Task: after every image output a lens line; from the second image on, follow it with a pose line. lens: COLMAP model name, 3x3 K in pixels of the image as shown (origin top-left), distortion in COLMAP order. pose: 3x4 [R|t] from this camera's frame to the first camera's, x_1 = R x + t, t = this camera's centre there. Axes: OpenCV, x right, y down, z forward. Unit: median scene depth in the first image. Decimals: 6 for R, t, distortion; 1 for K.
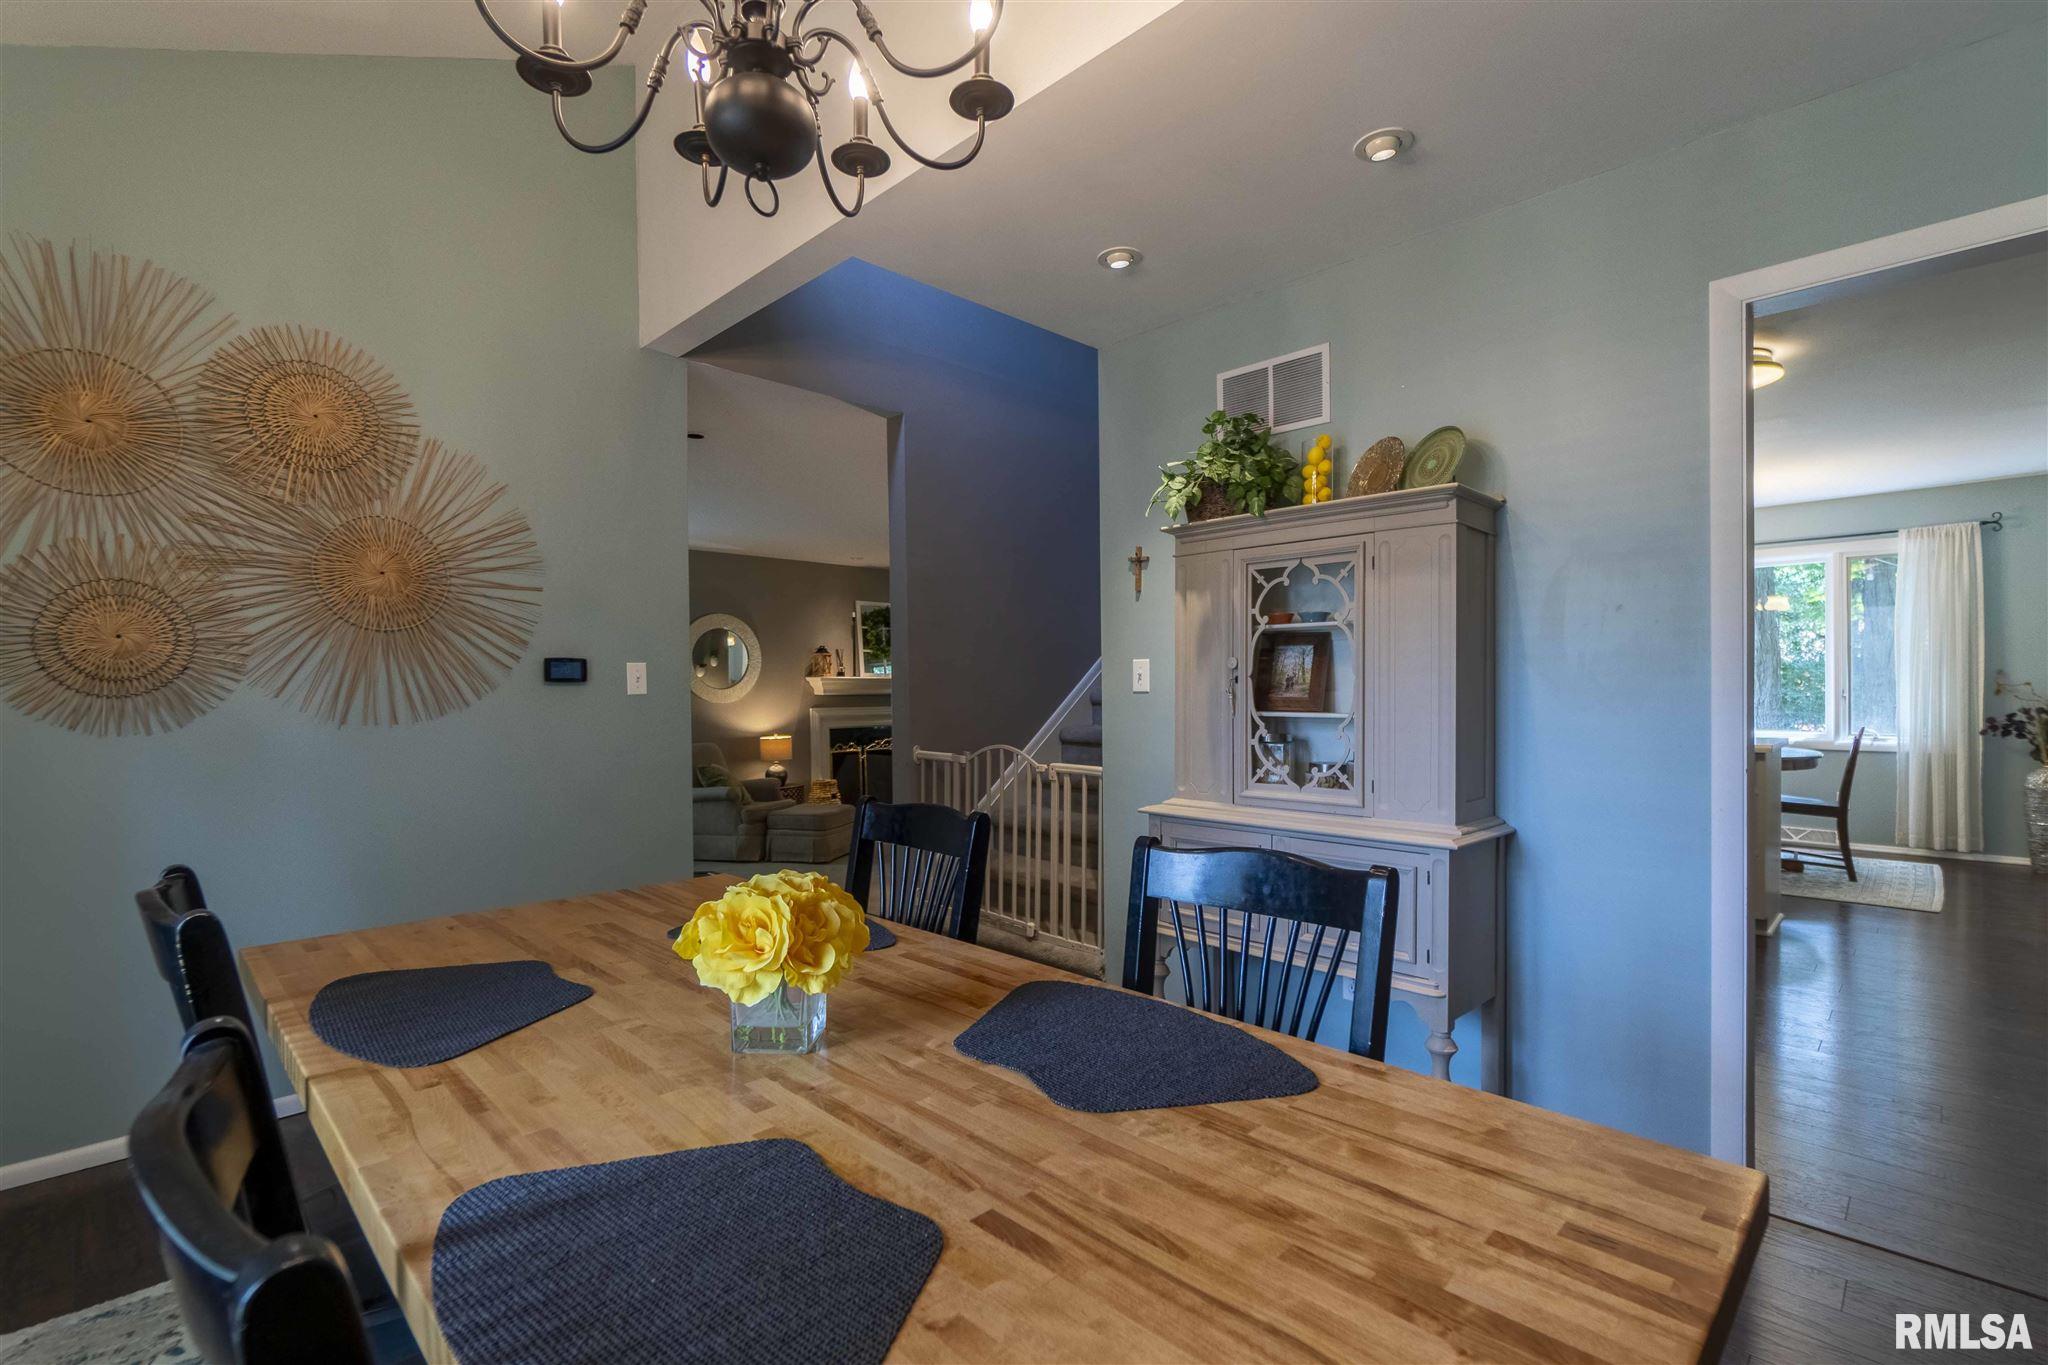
lens RADIAL K [[928.4, 0, 1015.9], [0, 928.4, 694.6], [0, 0, 1]] dist [0.000819, 0.000186]
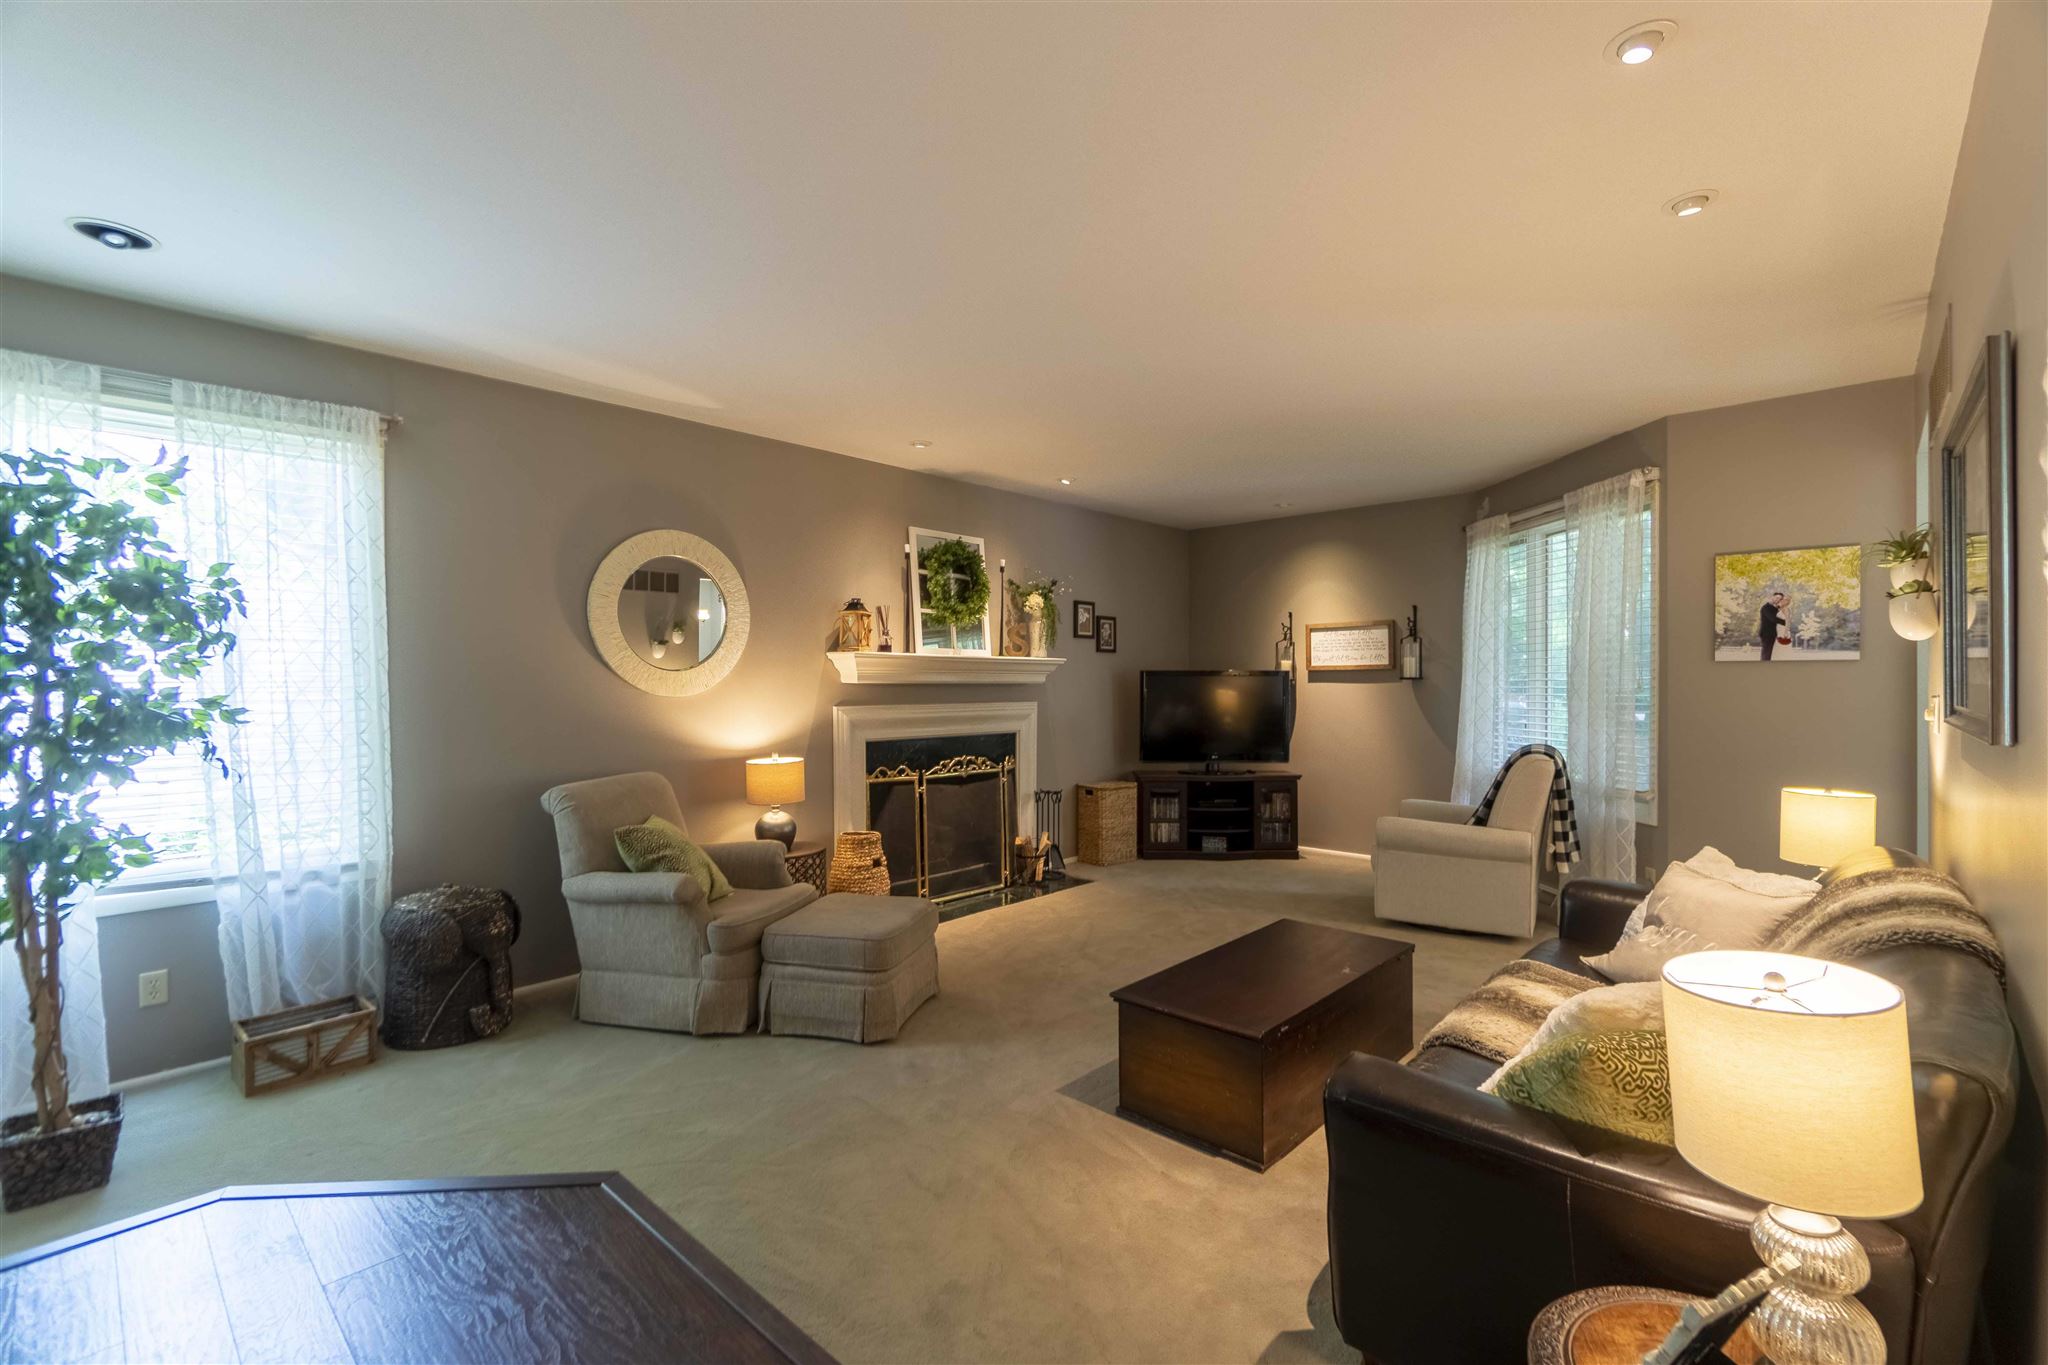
lens RADIAL K [[904.4, 0, 1035.4], [0, 904.4, 685.2], [0, 0, 1]] dist [-0.010948, -0.000002]
pose [[0.998731, 0.009777, 0.049407, -0.124660], [-0.009671, 0.999950, -0.002389, 0.001518], [-0.049428, 0.001908, 0.998776, 0.434403]]
